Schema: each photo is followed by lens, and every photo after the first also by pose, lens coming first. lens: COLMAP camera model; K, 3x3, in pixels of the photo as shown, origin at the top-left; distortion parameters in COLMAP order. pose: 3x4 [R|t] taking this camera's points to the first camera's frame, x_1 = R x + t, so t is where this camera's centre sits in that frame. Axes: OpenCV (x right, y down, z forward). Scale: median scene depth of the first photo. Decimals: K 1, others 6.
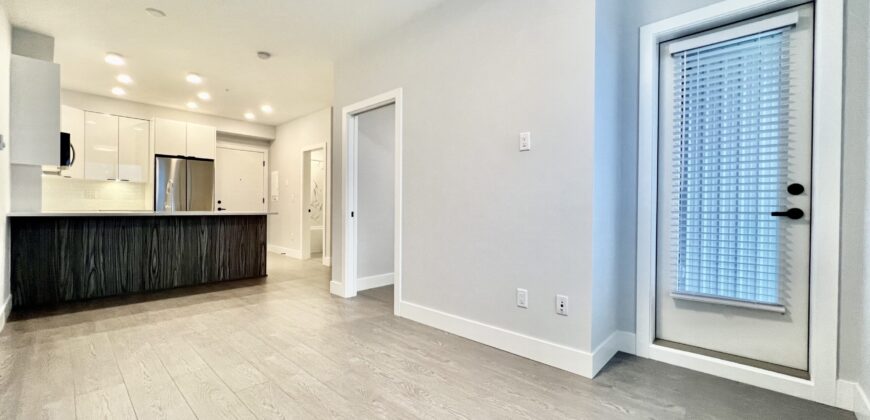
lens RADIAL K [[341.5, 0, 430.4], [0, 341.5, 209.9], [0, 0, 1]] dist [-0.001360, -0.000252]
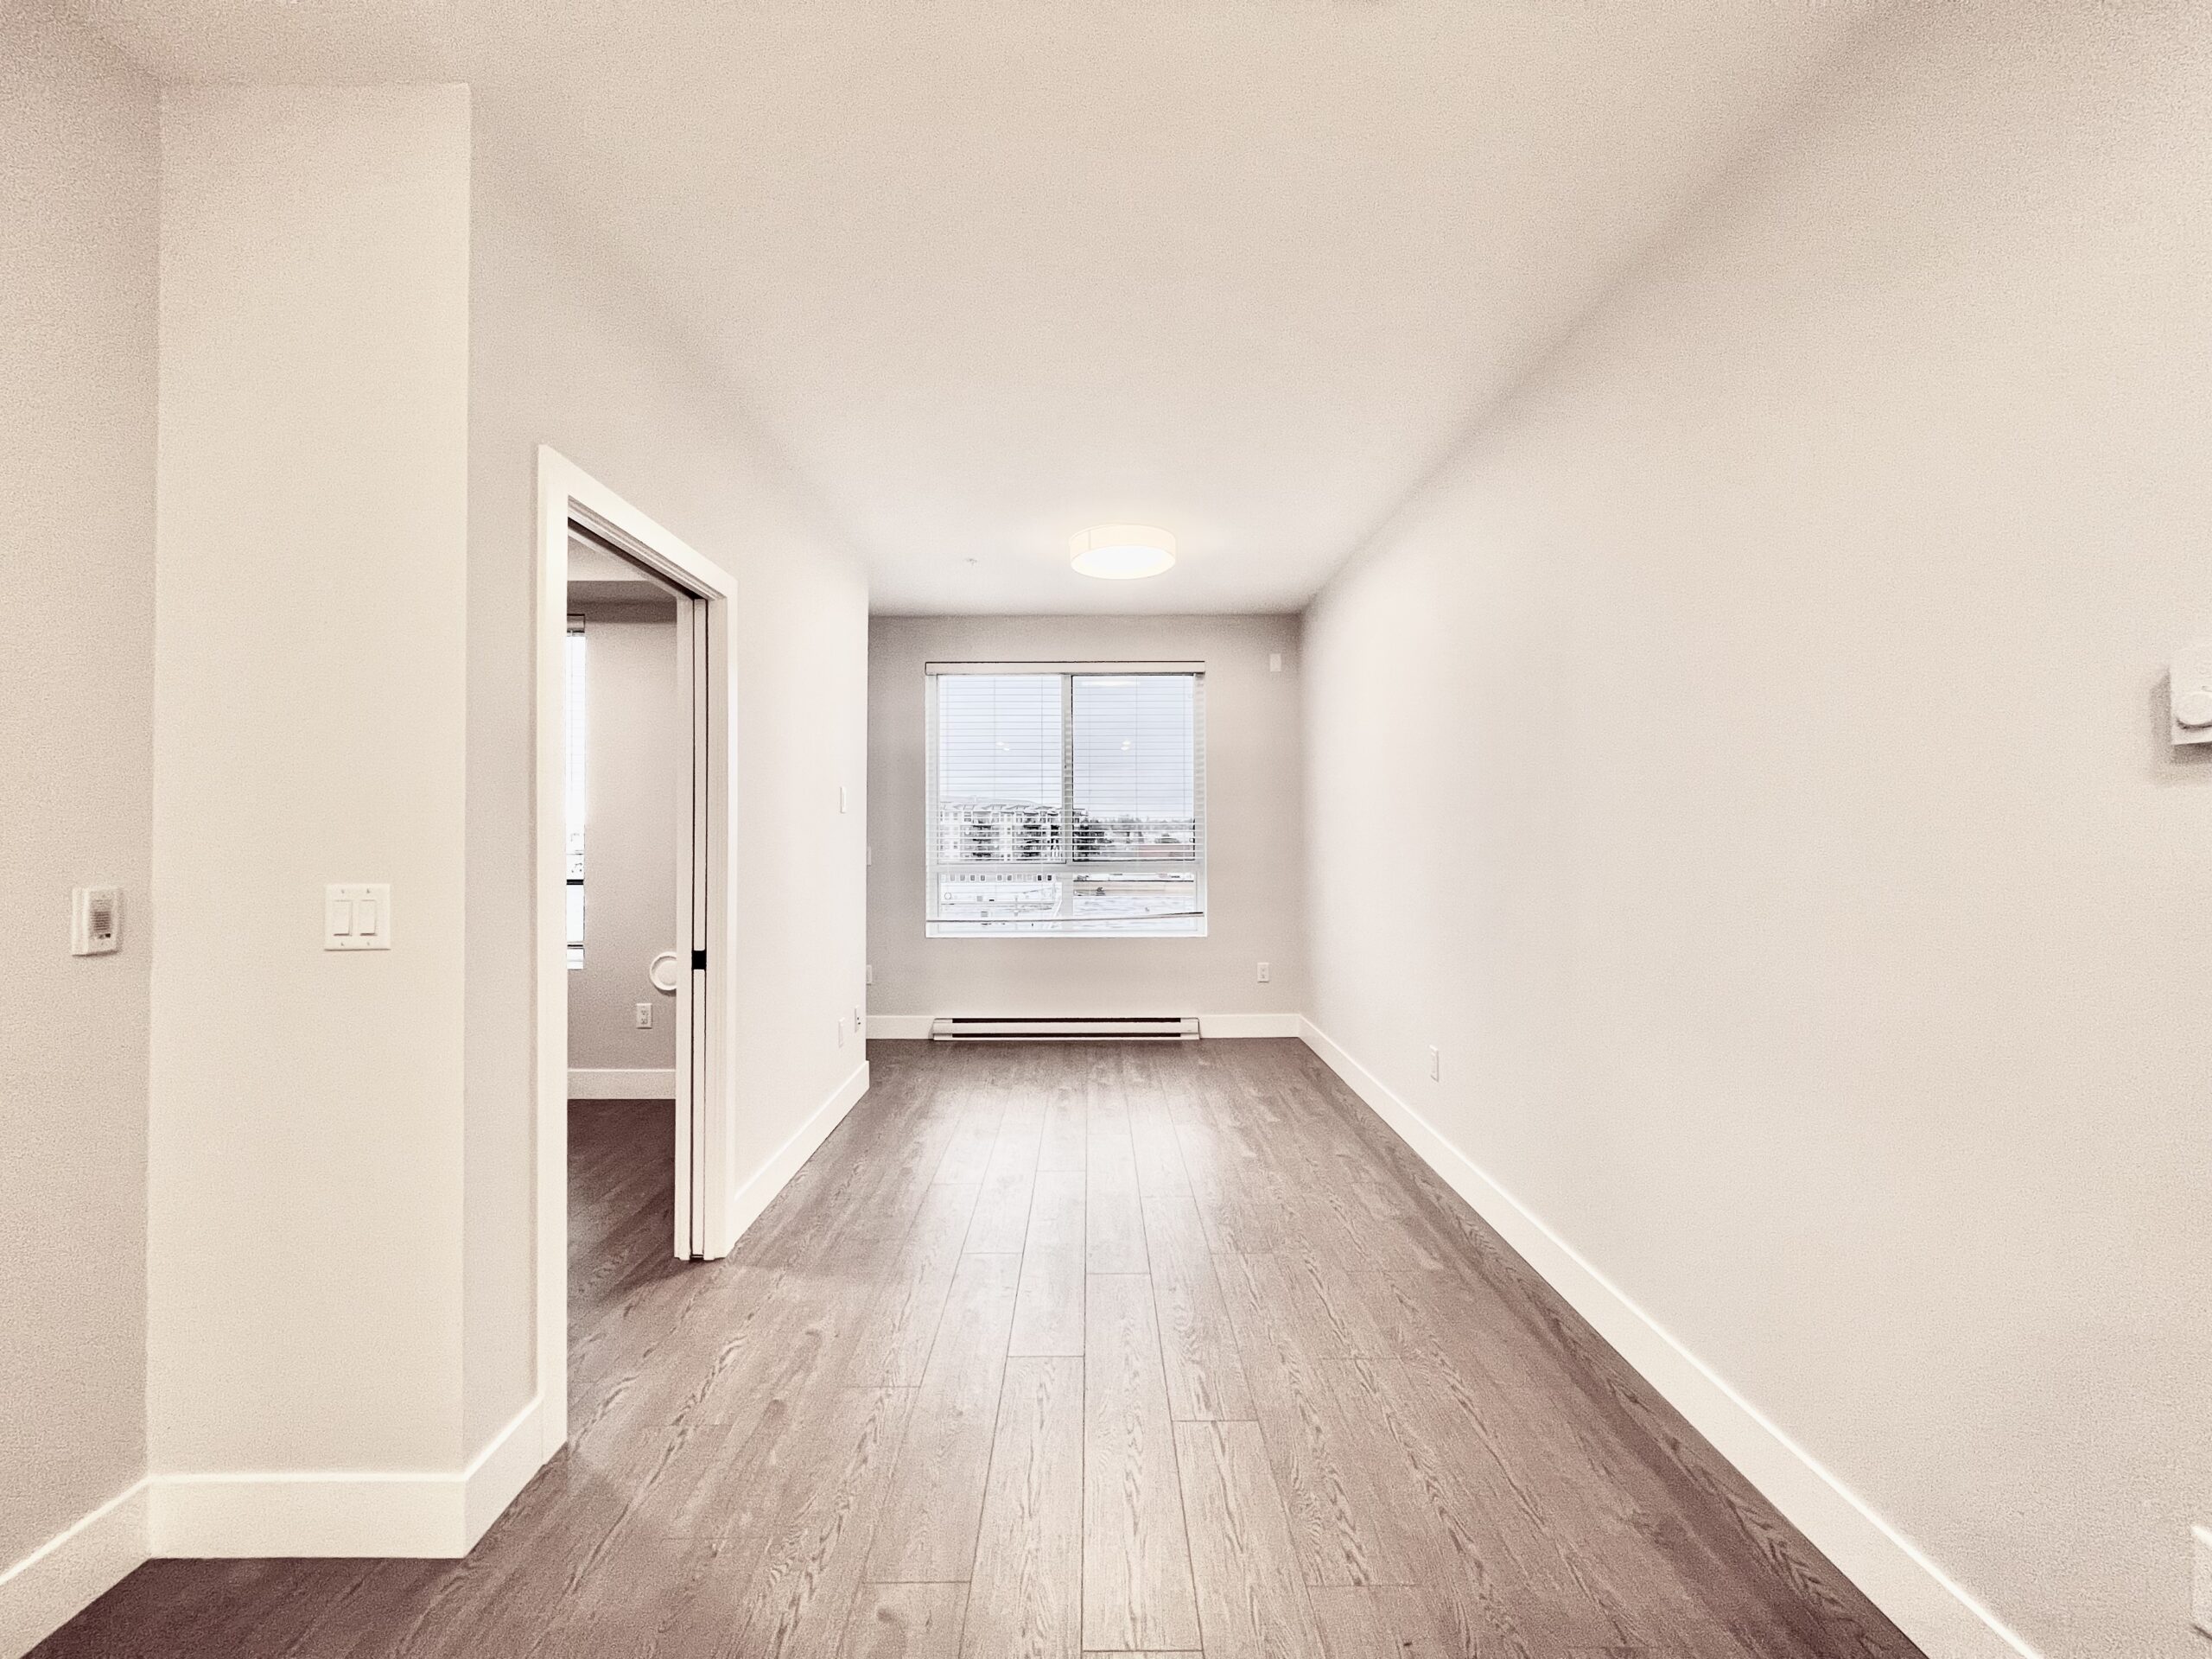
lens RADIAL K [[883.8, 0, 1100.9], [0, 883.8, 829.6], [0, 0, 1]] dist [0.002680, 0.000111]
pose [[-0.690065, -0.007973, 0.723704, -0.683510], [-0.003030, 0.999962, 0.008128, -0.079217], [-0.723741, 0.003416, -0.690063, 0.935975]]
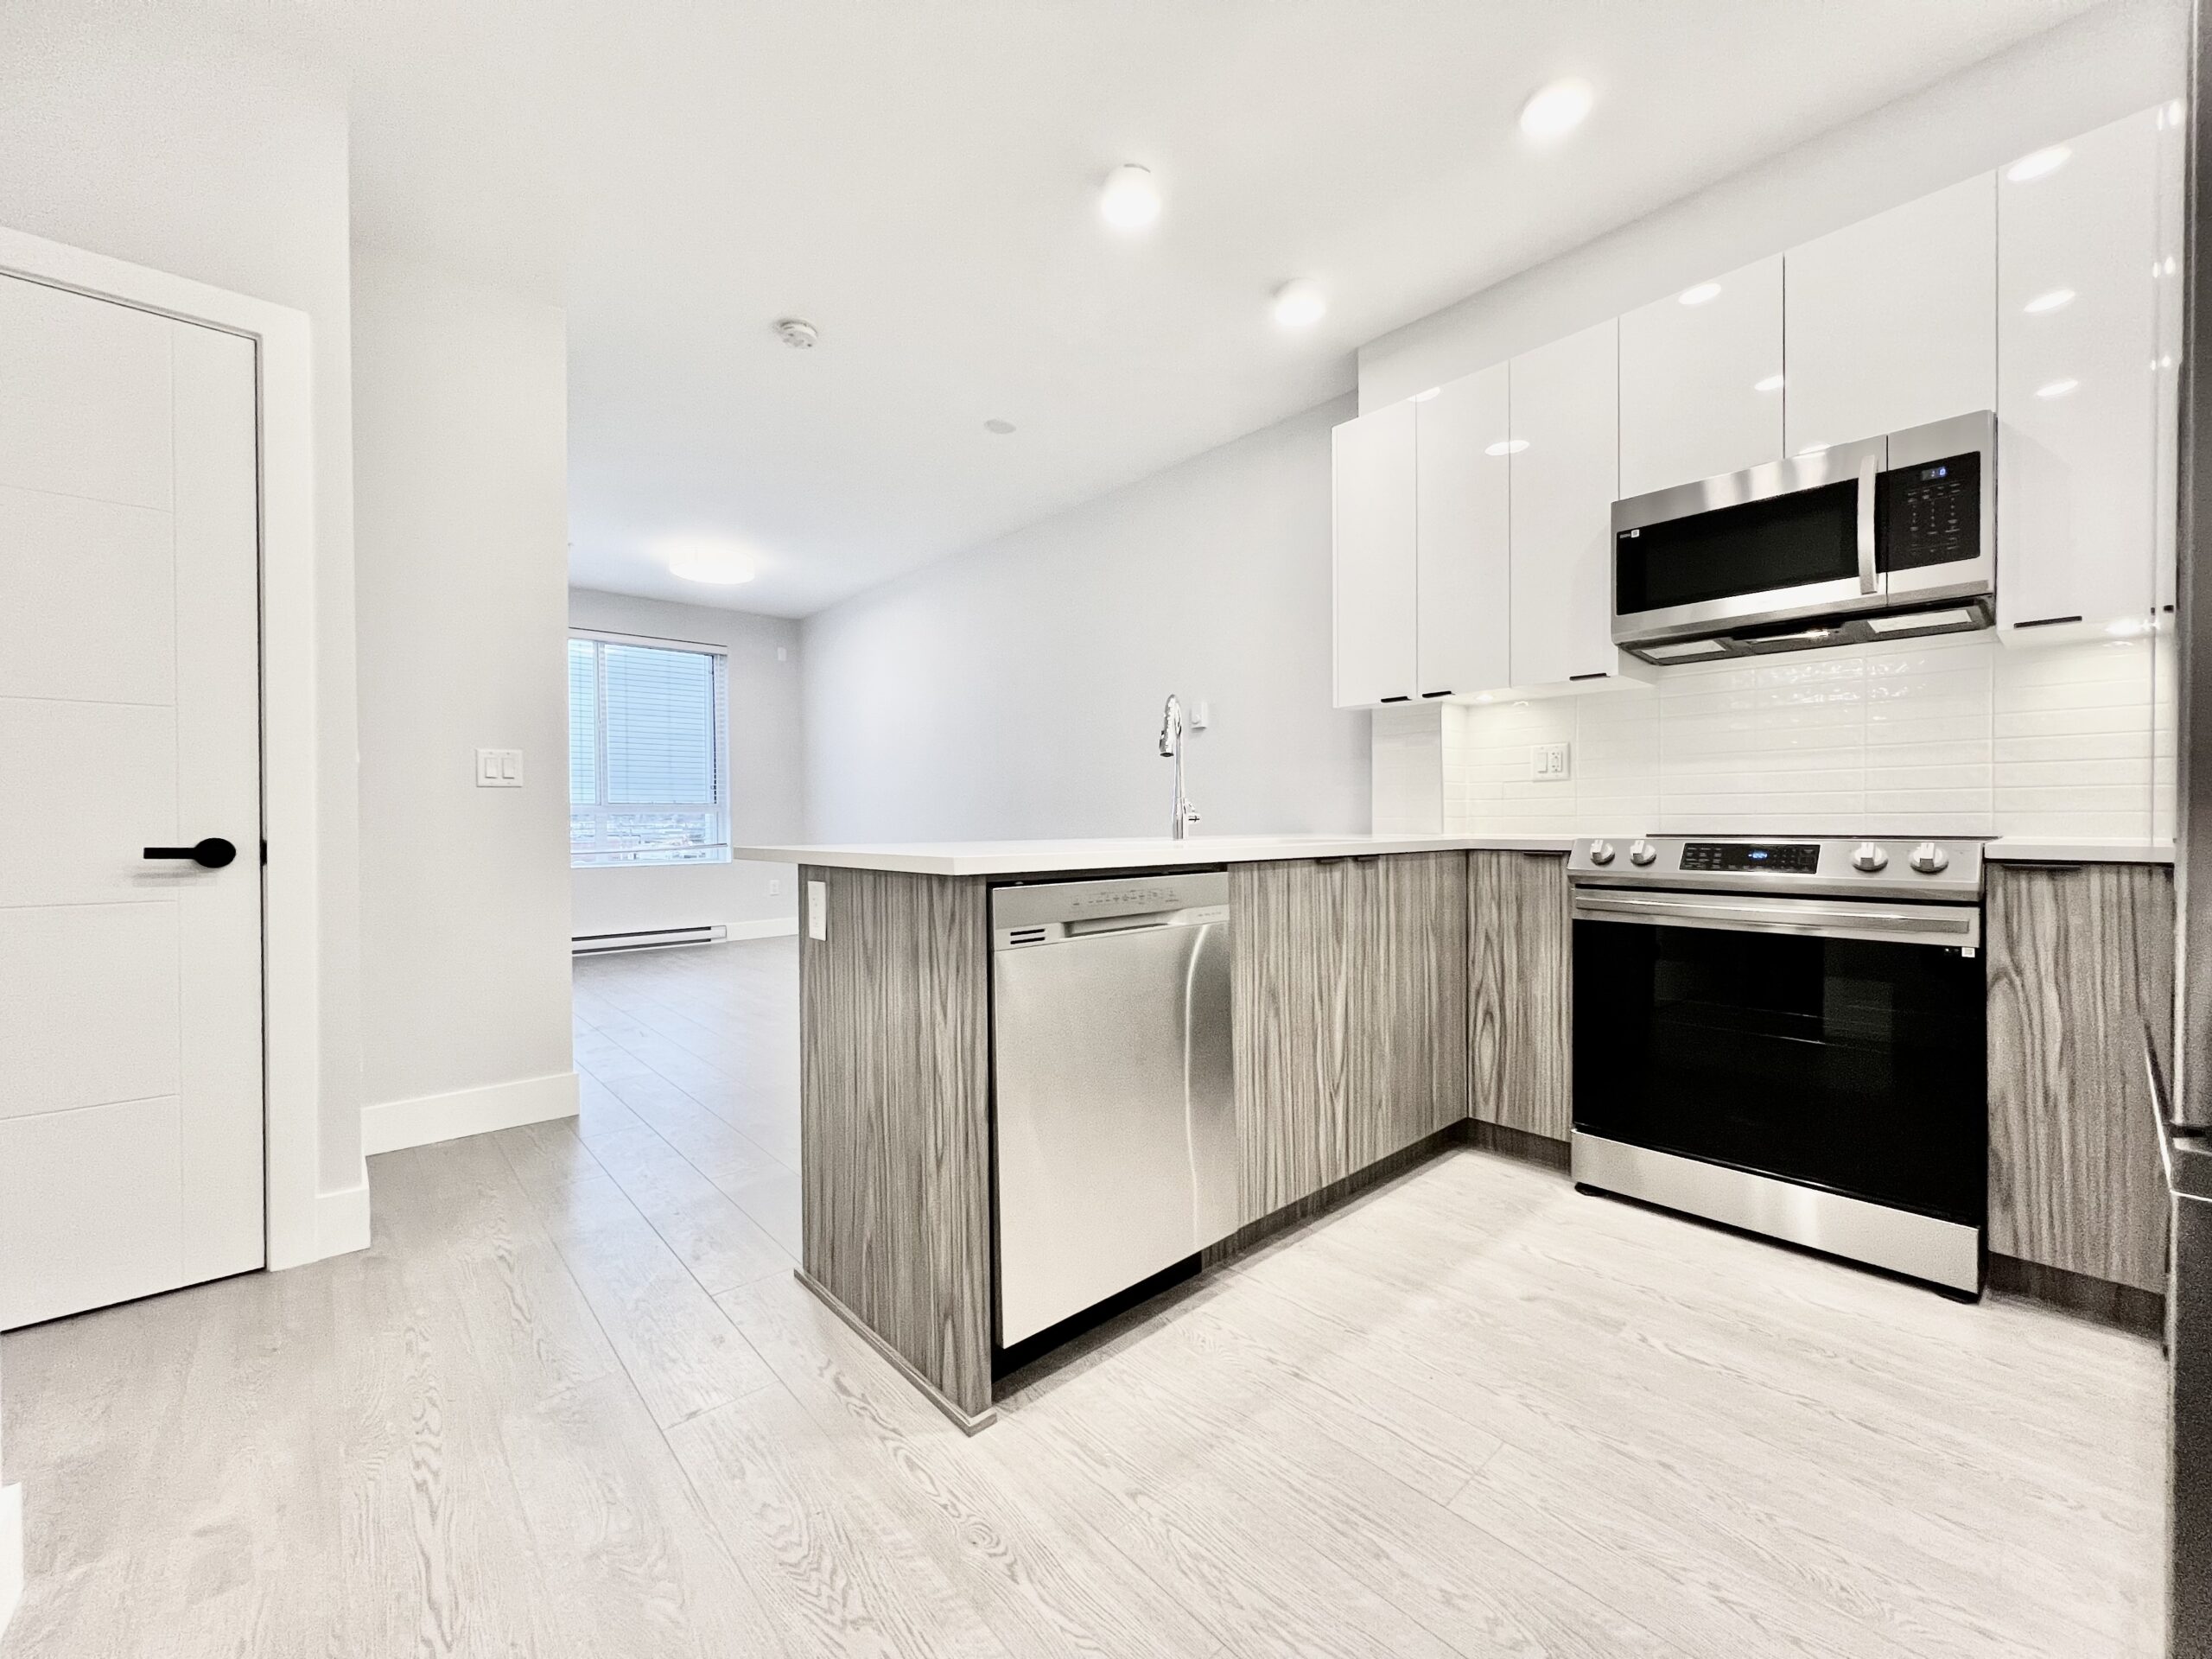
lens RADIAL K [[883.8, 0, 1106.6], [0, 883.8, 823.4], [0, 0, 1]] dist [0.002680, 0.000111]
pose [[-0.996257, -0.005762, 0.086247, -0.697829], [-0.004827, 0.999927, 0.011041, -0.010800], [-0.086304, 0.010583, -0.996213, 1.484661]]
